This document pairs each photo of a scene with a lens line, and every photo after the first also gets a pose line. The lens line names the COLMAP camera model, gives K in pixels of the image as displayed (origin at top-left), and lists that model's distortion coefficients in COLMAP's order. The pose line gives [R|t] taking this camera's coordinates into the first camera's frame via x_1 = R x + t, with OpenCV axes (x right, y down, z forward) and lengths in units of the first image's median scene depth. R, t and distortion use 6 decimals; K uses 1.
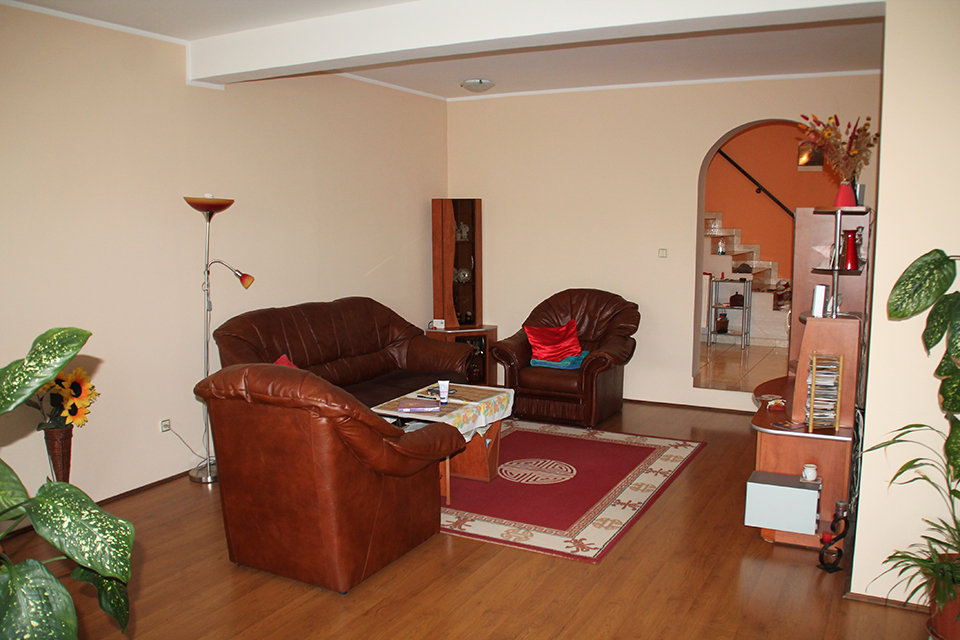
lens RADIAL K [[806.0, 0, 483.4], [0, 806.0, 319.9], [0, 0, 1]] dist [-0.128856, 0.005508]
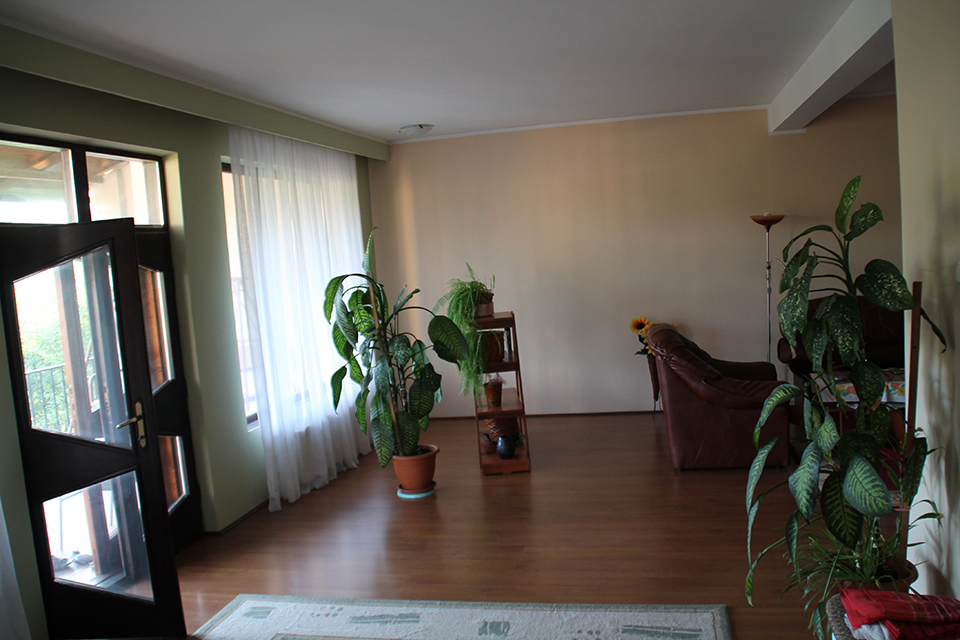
lens RADIAL K [[806.0, 0, 483.4], [0, 806.0, 319.9], [0, 0, 1]] dist [-0.128856, 0.005508]
pose [[0.271371, 0.071498, -0.959815, 0.893397], [-0.049253, 0.996962, 0.060339, -0.025835], [0.961214, 0.030900, 0.274068, 0.116583]]
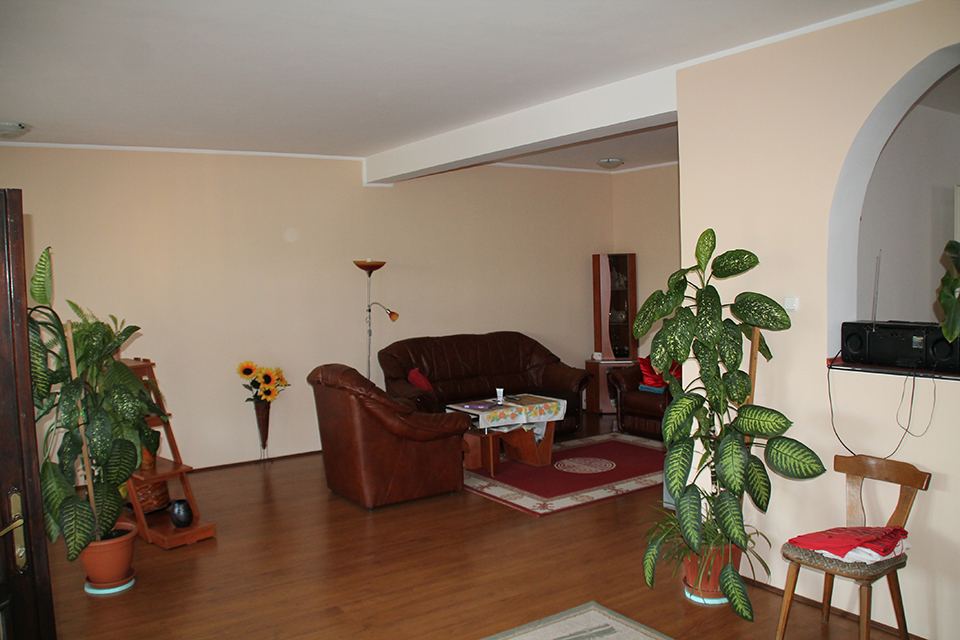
lens RADIAL K [[806.0, 0, 483.4], [0, 806.0, 319.9], [0, 0, 1]] dist [-0.128856, 0.005508]
pose [[0.886678, 0.010200, -0.462274, 0.552903], [-0.036258, 0.998212, -0.047520, 0.022865], [0.460963, 0.058896, 0.885463, -0.252050]]
